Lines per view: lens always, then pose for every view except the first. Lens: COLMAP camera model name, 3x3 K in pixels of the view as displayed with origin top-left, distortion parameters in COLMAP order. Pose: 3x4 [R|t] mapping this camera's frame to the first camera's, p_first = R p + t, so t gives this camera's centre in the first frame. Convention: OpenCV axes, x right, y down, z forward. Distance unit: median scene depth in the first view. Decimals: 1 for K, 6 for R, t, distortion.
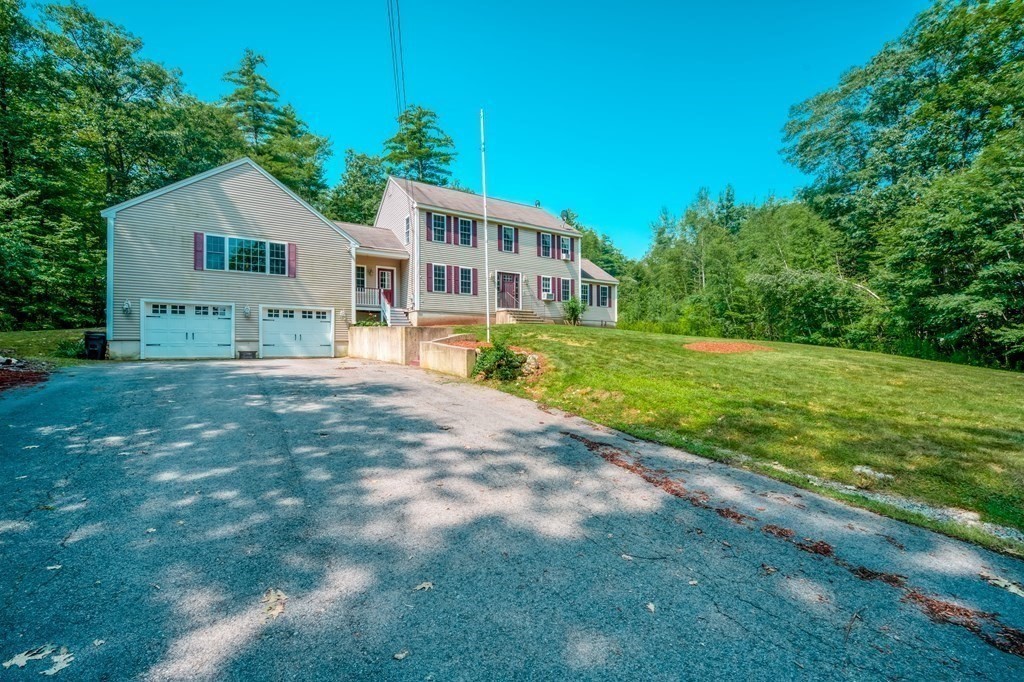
lens RADIAL K [[433.9, 0, 512.2], [0, 433.9, 338.6], [0, 0, 1]] dist [-0.010939, -0.000166]
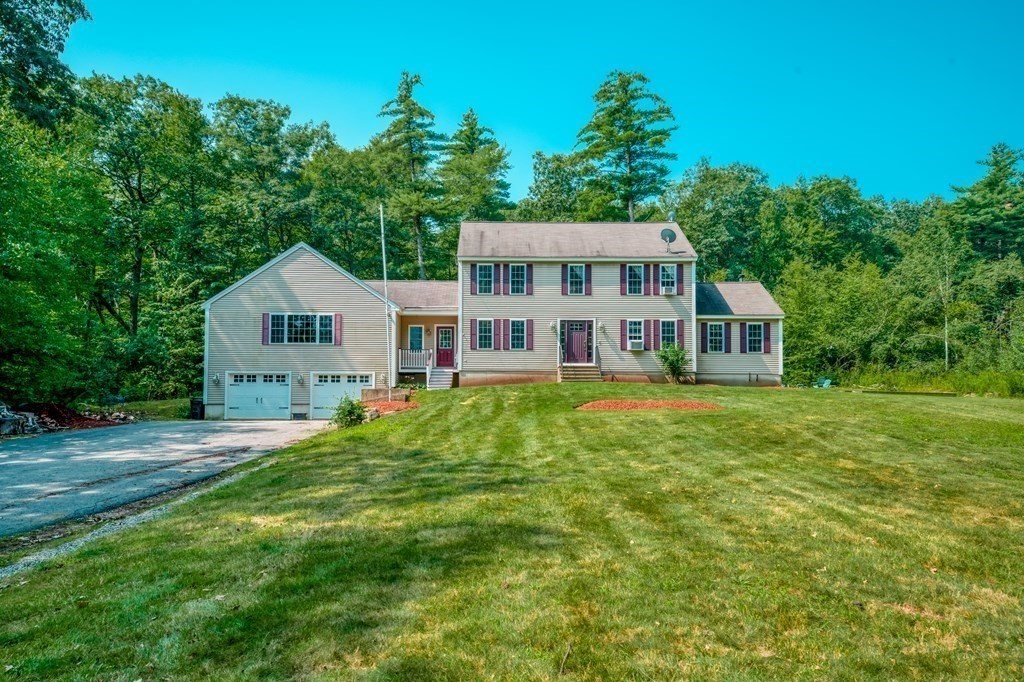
lens RADIAL K [[757.1, 0, 509.1], [0, 757.1, 361.1], [0, 0, 1]] dist [0.116118, 0.002407]
pose [[0.837619, -0.038821, -0.544874, 0.674857], [0.004993, 0.997974, -0.063429, 0.016147], [0.546233, 0.050409, 0.836115, -0.269131]]
